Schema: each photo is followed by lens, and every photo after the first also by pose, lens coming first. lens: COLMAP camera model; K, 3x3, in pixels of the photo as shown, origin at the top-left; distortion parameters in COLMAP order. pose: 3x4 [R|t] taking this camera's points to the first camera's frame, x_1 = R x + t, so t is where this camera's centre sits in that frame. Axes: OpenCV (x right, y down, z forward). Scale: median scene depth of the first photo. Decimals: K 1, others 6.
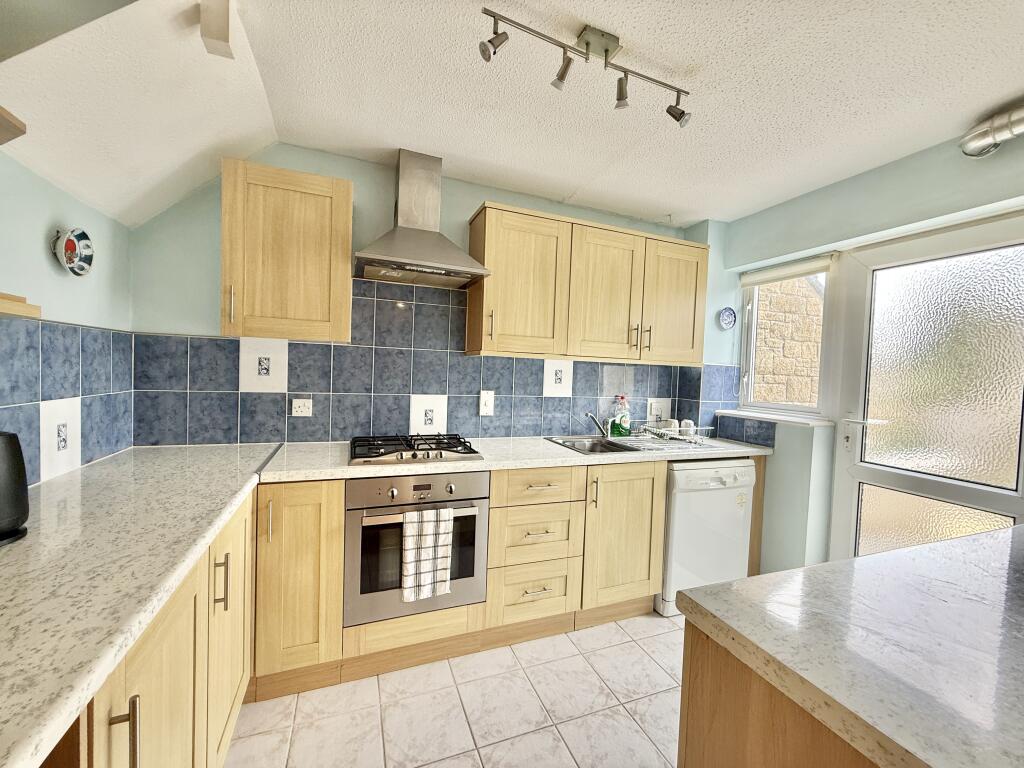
lens RADIAL K [[409.6, 0, 510.6], [0, 409.6, 384.0], [0, 0, 1]] dist [-0.001801, -0.000058]
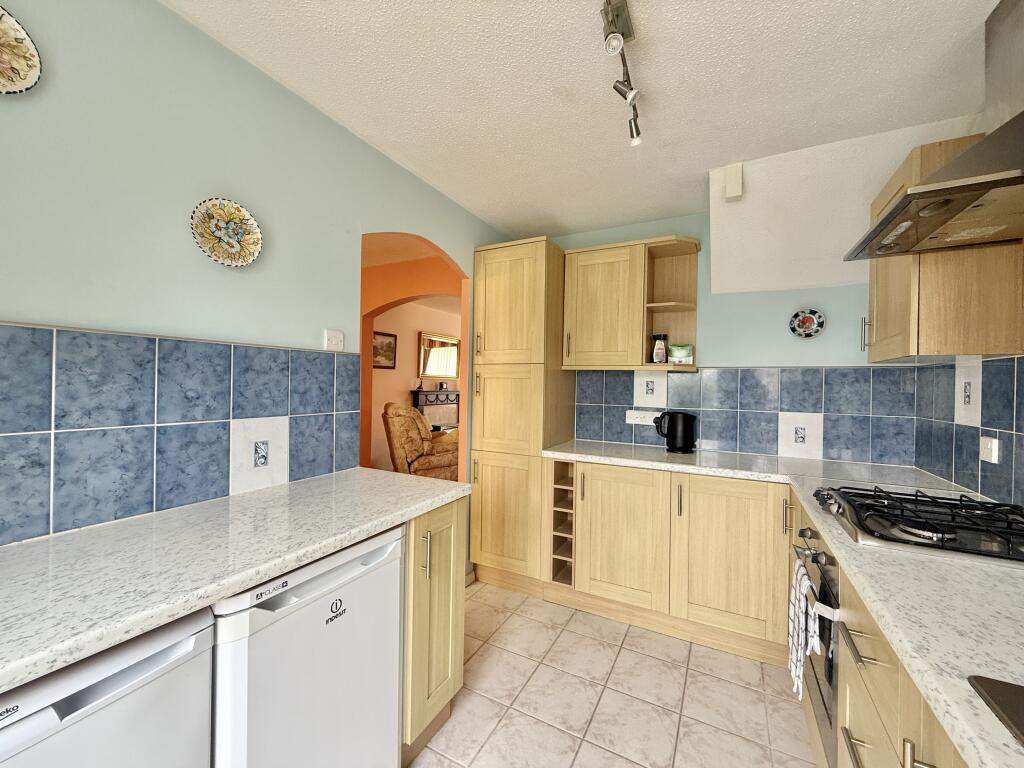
lens RADIAL K [[409.6, 0, 512.3], [0, 409.6, 384.3], [0, 0, 1]] dist [-0.001801, -0.000058]
pose [[-0.757912, -0.049424, -0.650482, 0.835866], [-0.068163, 0.997668, 0.003617, -0.003165], [0.648786, 0.047080, -0.759513, 1.393825]]
